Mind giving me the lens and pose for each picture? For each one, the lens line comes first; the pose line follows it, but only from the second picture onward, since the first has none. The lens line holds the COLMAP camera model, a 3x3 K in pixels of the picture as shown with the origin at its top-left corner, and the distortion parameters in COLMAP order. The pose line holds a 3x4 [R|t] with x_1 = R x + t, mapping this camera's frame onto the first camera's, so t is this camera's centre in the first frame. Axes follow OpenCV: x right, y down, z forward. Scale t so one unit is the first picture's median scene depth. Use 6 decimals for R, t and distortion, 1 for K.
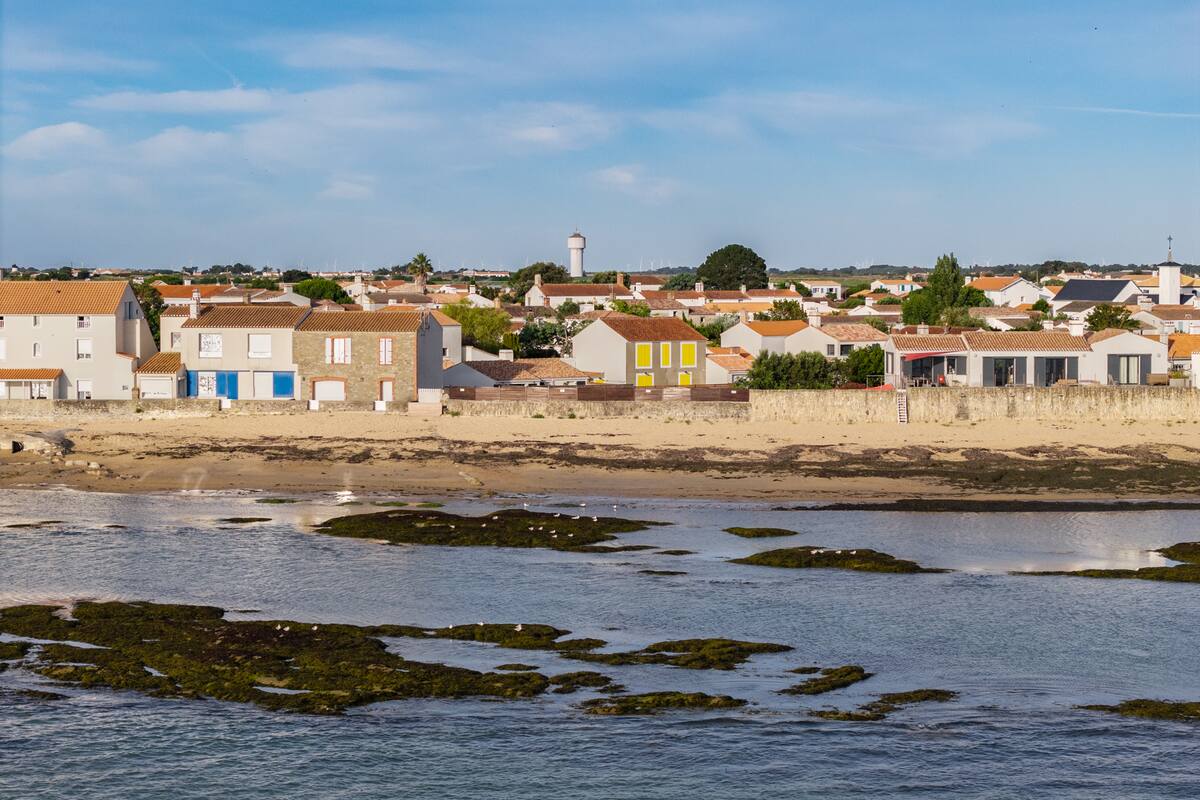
lens RADIAL K [[3255.2, 0, 596.8], [0, 3255.2, 401.4], [0, 0, 1]] dist [-0.552709, 0.000000]
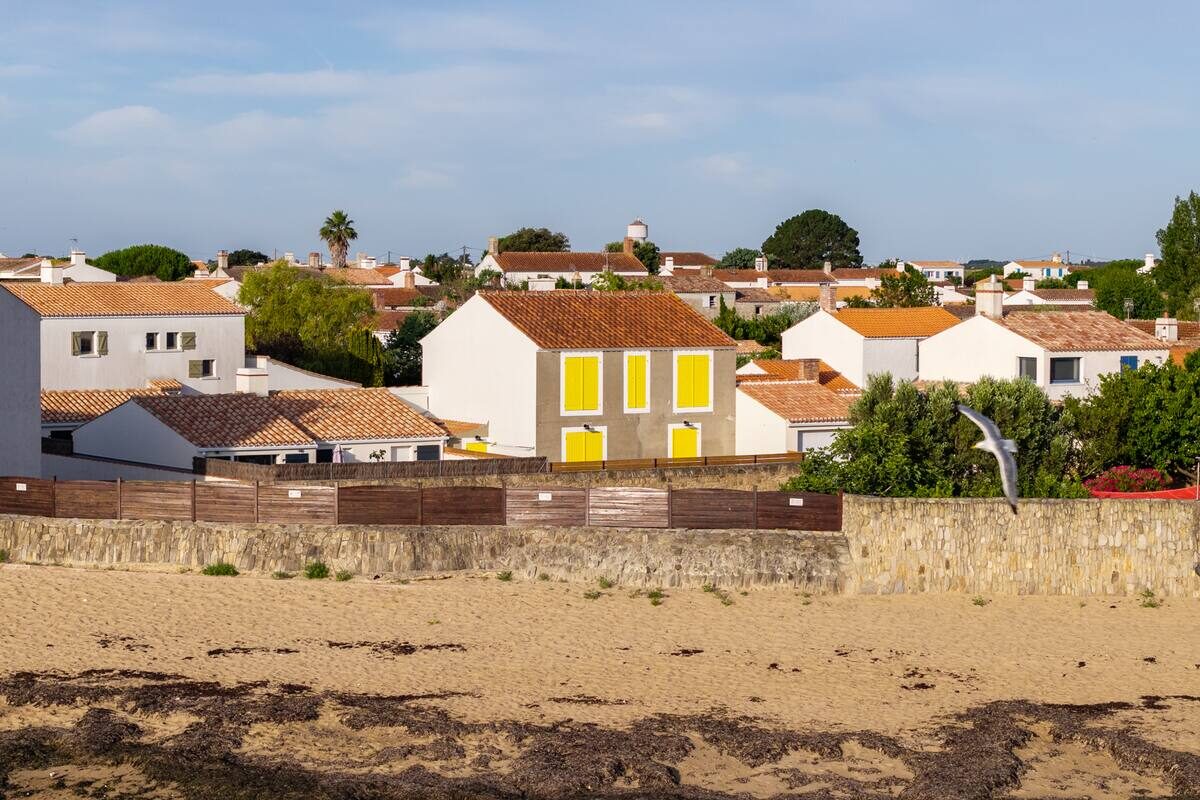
lens RADIAL K [[3255.2, 0, 603.1], [0, 3255.2, 397.1], [0, 0, 1]] dist [-0.552709, 0.000000]
pose [[0.999708, 0.004218, -0.023801, 0.028804], [-0.004265, 0.999989, -0.001939, -0.012492], [0.023793, 0.002040, 0.999715, 0.635452]]
